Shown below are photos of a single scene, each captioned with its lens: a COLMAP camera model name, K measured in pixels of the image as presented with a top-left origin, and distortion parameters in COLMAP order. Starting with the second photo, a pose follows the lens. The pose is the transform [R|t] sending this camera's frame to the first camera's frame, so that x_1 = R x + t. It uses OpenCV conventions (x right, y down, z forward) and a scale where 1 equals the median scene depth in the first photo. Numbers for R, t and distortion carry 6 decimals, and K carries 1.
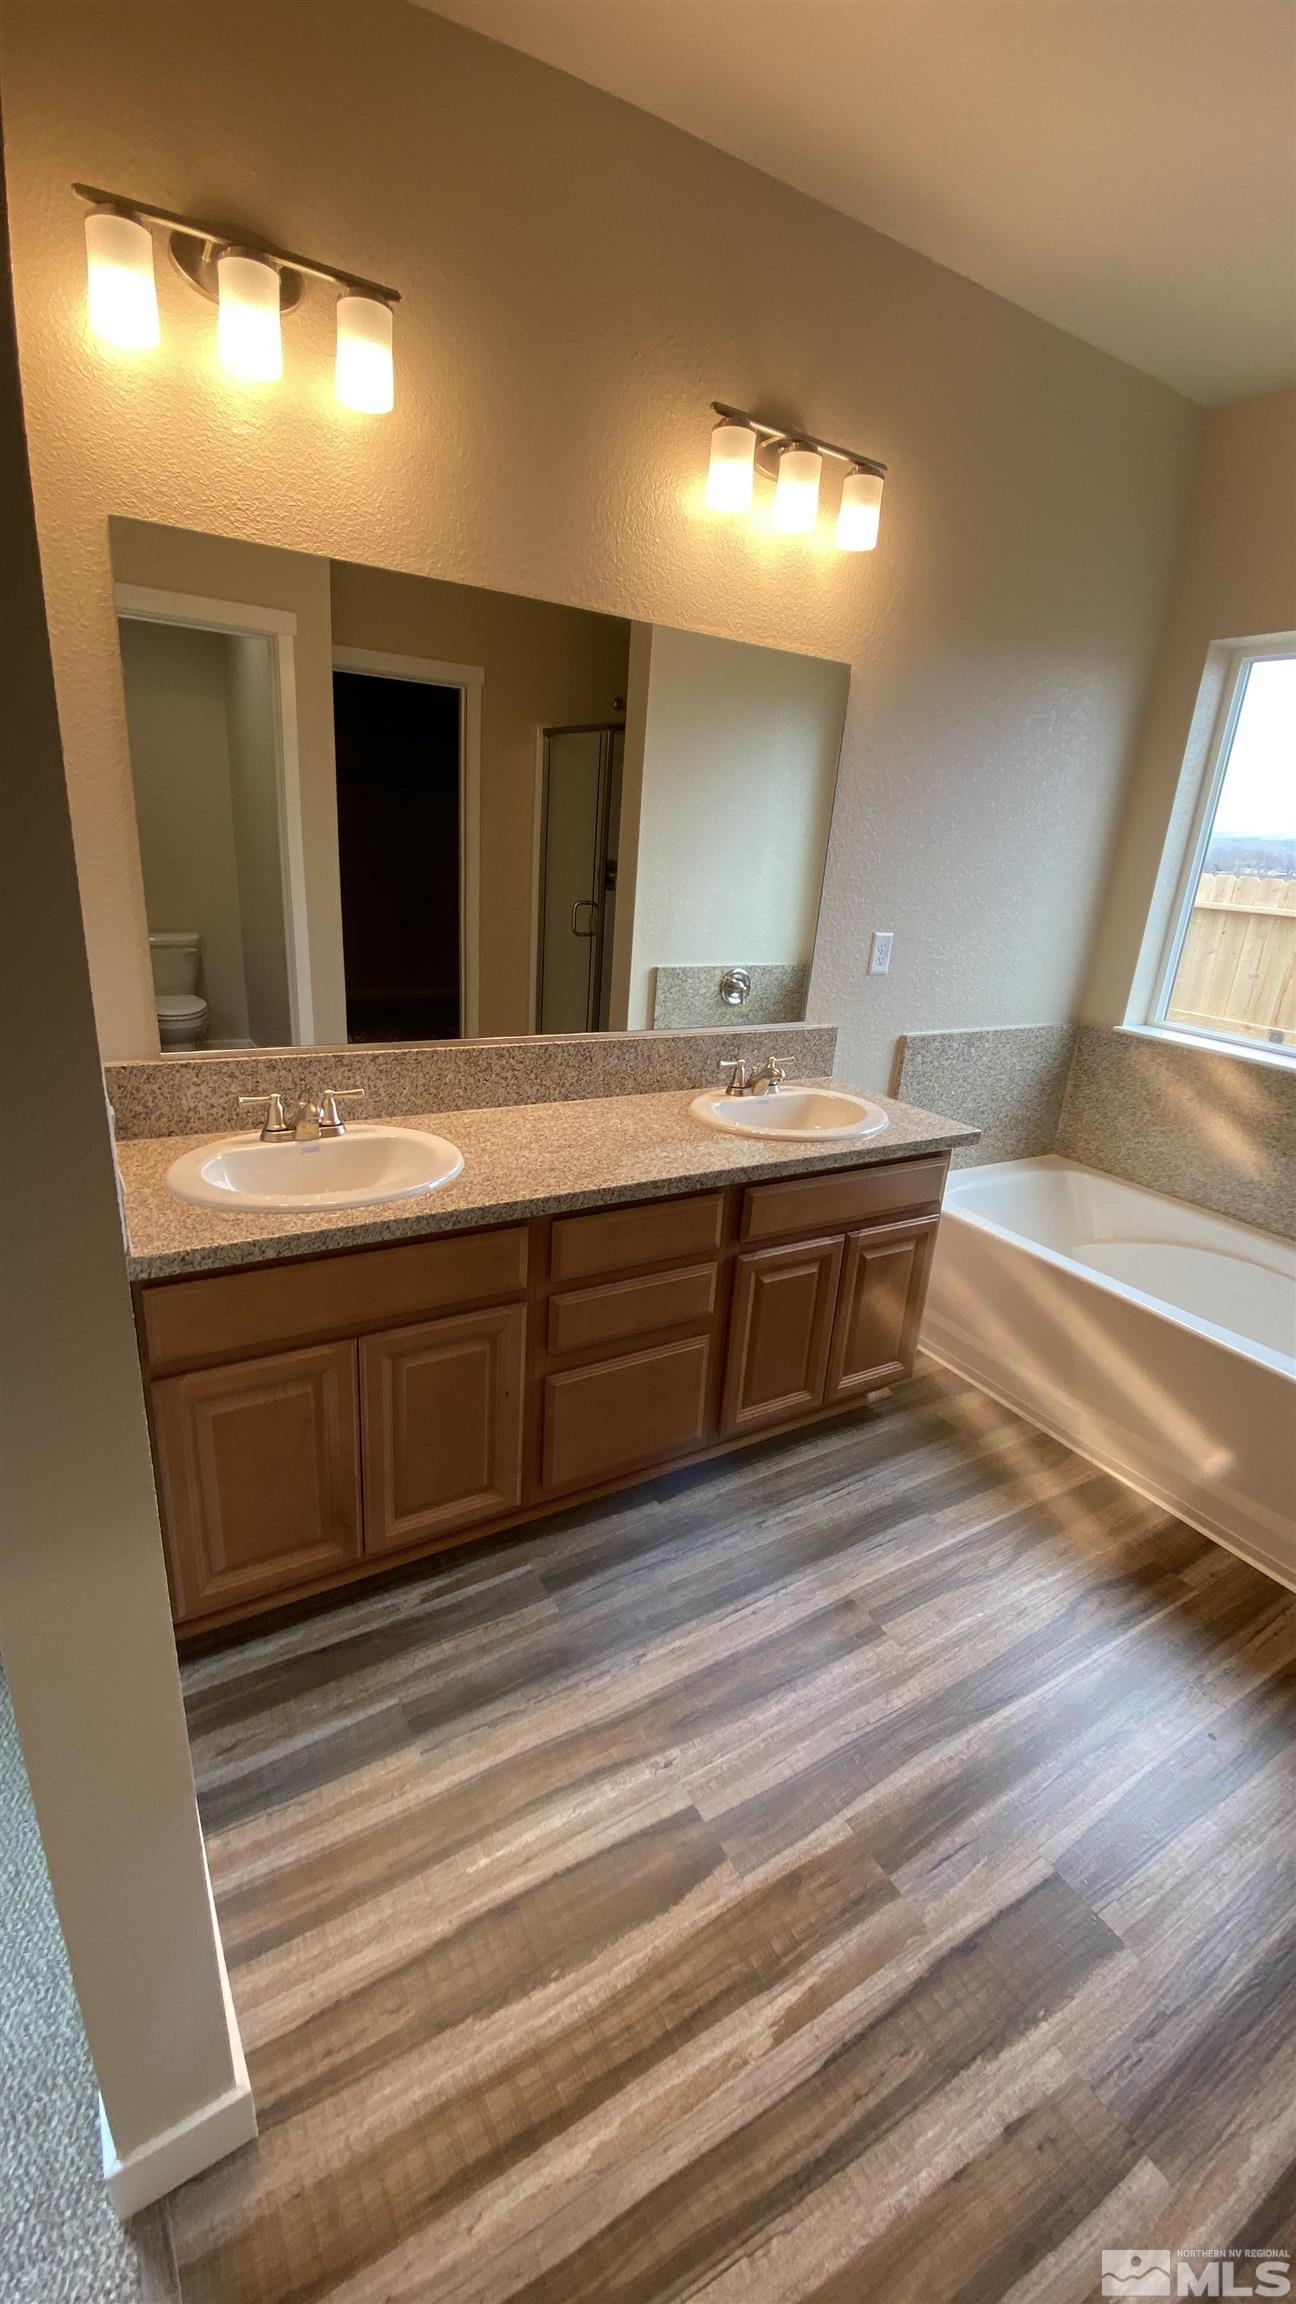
lens RADIAL K [[934.5, 0, 658.2], [0, 934.5, 1150.2], [0, 0, 1]] dist [0.081540, -0.059349]
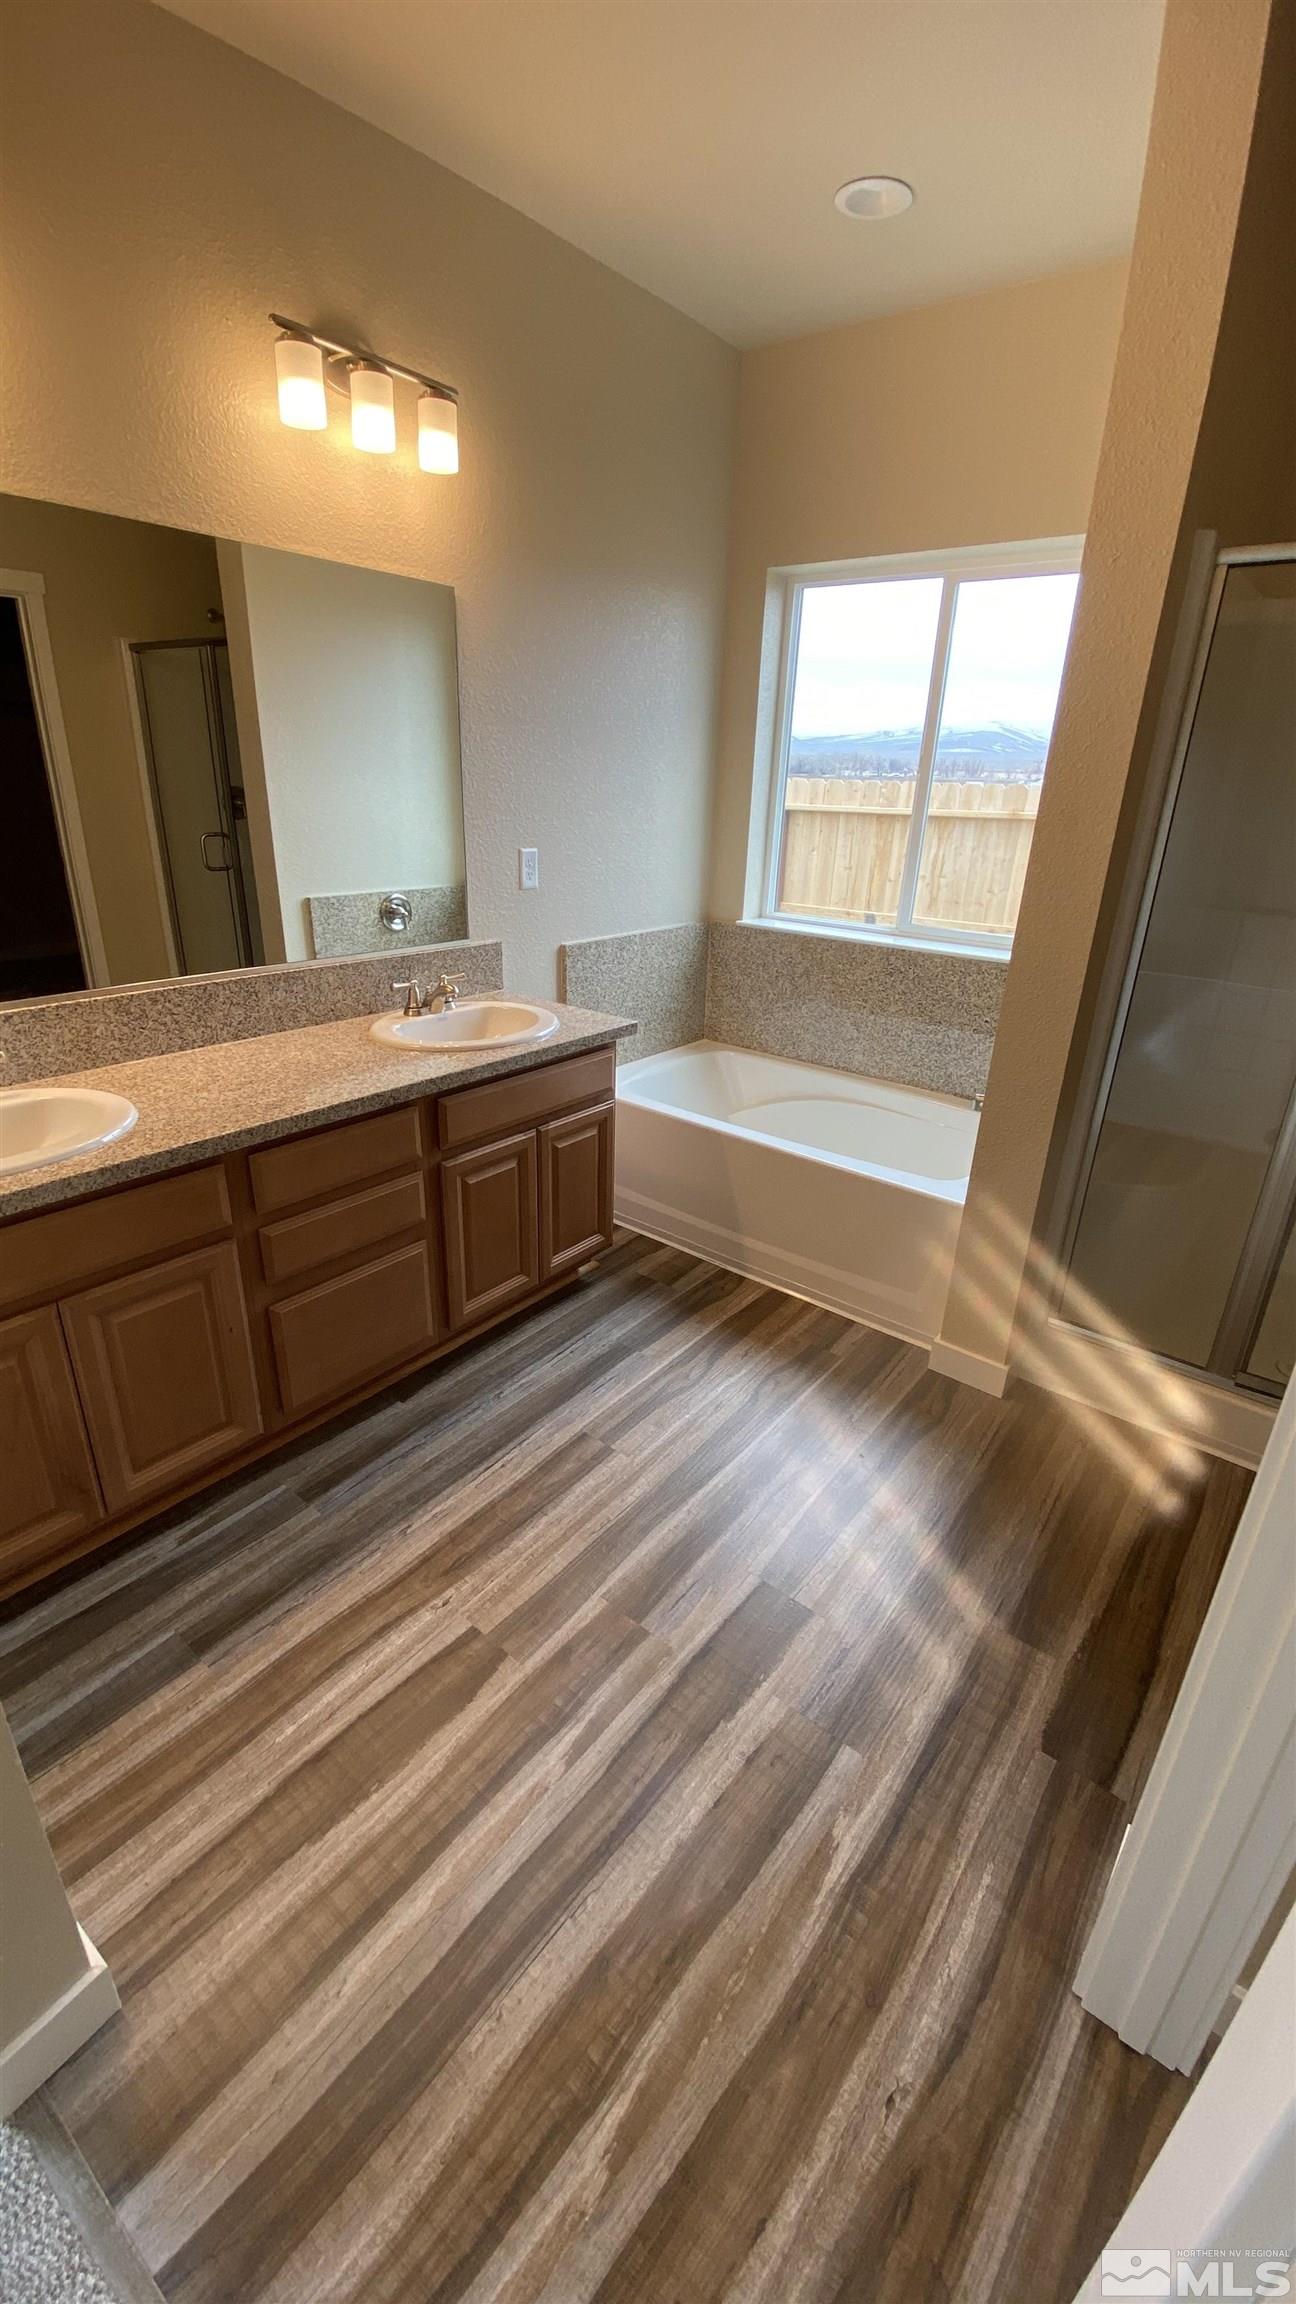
lens RADIAL K [[924.0, 0, 650.8], [0, 924.0, 1148.1], [0, 0, 1]] dist [0.039149, -0.034323]
pose [[0.939047, -0.164148, 0.302069, -0.006268], [0.139056, 0.984920, 0.102933, 0.024815], [-0.314410, -0.054654, 0.947713, -0.085905]]
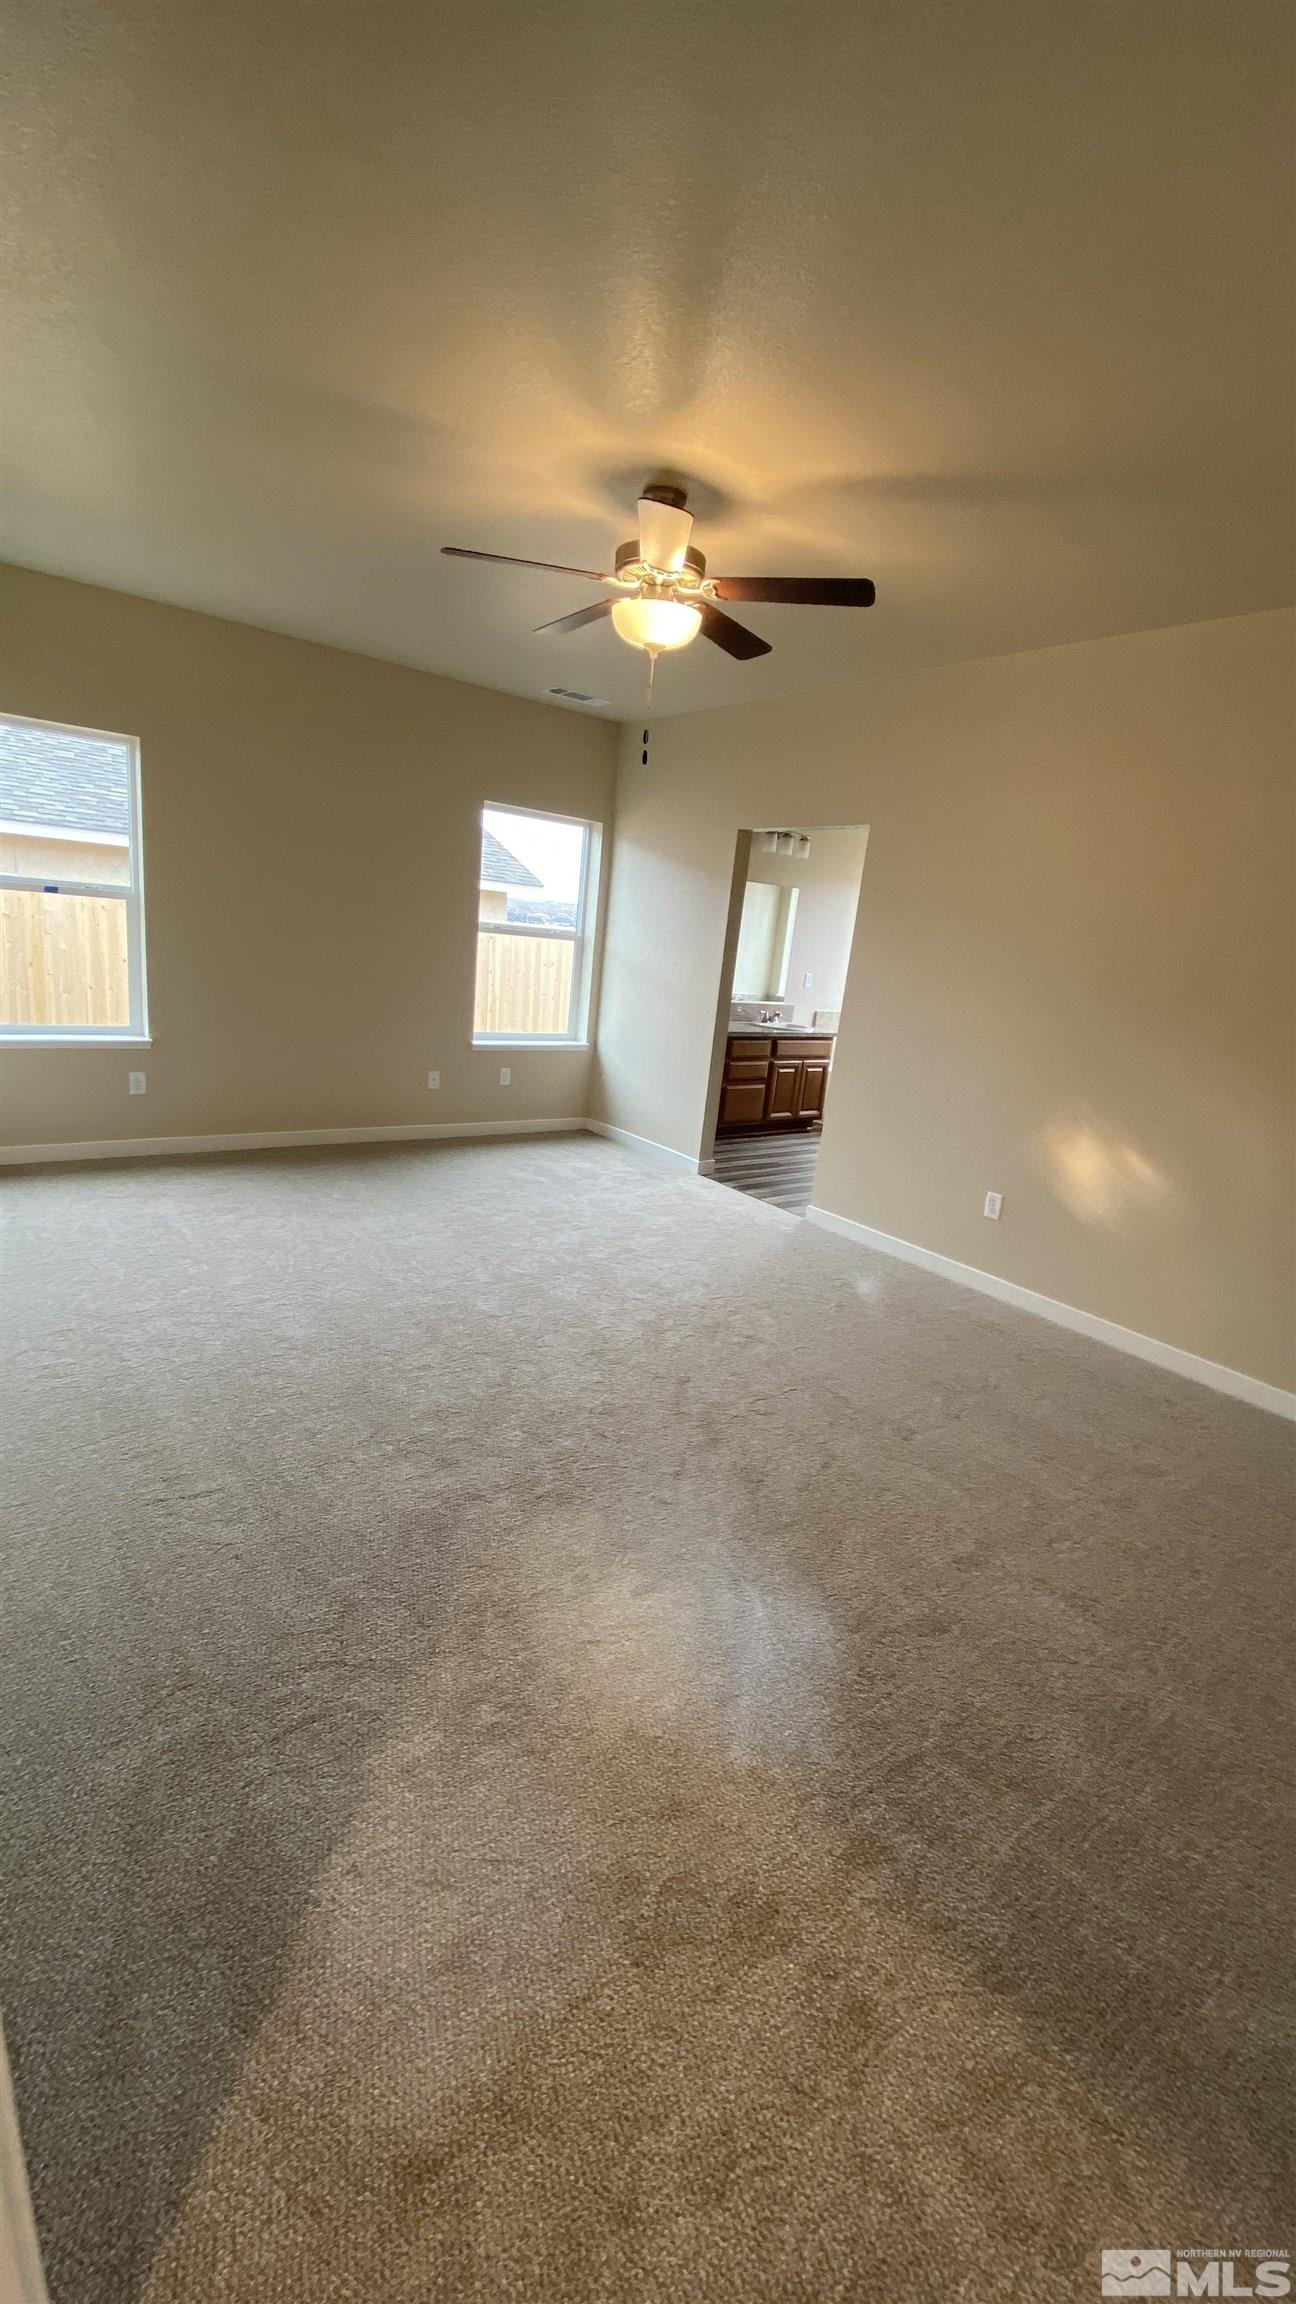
lens RADIAL K [[924.0, 0, 650.8], [0, 924.0, 1148.1], [0, 0, 1]] dist [0.039149, -0.034323]
pose [[0.995087, -0.000724, 0.098999, -0.808272], [0.008732, 0.996718, -0.080484, 0.813198], [-0.098616, 0.080953, 0.991827, -2.662532]]
